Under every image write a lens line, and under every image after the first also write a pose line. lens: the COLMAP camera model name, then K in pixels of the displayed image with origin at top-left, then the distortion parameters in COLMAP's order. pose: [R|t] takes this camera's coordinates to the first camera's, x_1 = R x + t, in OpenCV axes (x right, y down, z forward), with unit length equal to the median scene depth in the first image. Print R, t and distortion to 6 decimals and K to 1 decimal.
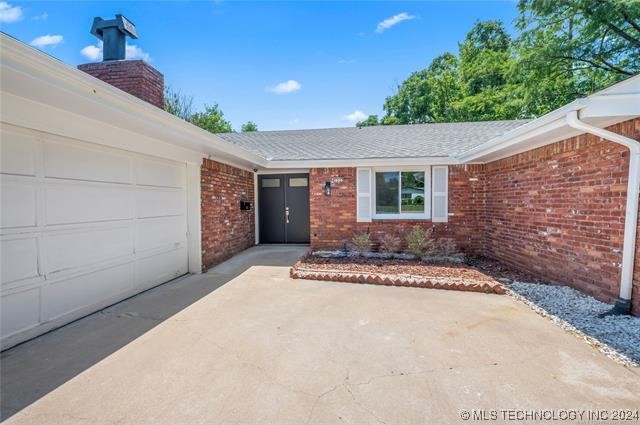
lens RADIAL K [[266.2, 0, 321.9], [0, 266.2, 200.1], [0, 0, 1]] dist [0.000742, 0.000037]
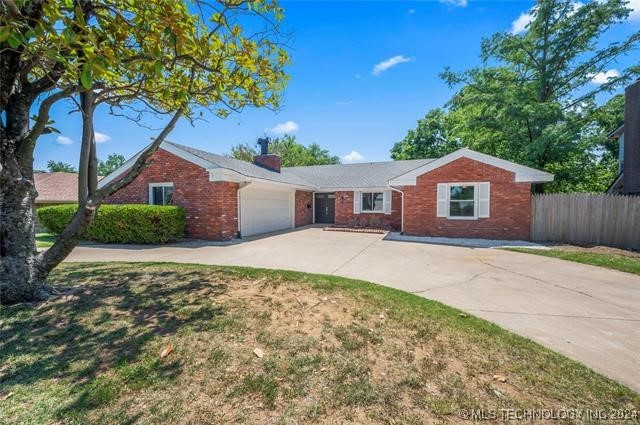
lens RADIAL K [[266.2, 0, 321.9], [0, 266.2, 200.1], [0, 0, 1]] dist [0.000742, 0.000037]
pose [[0.974999, 0.012141, -0.221878, 0.381700], [-0.015083, 0.999819, -0.011570, -0.008308], [0.221697, 0.014628, 0.975006, -1.409297]]
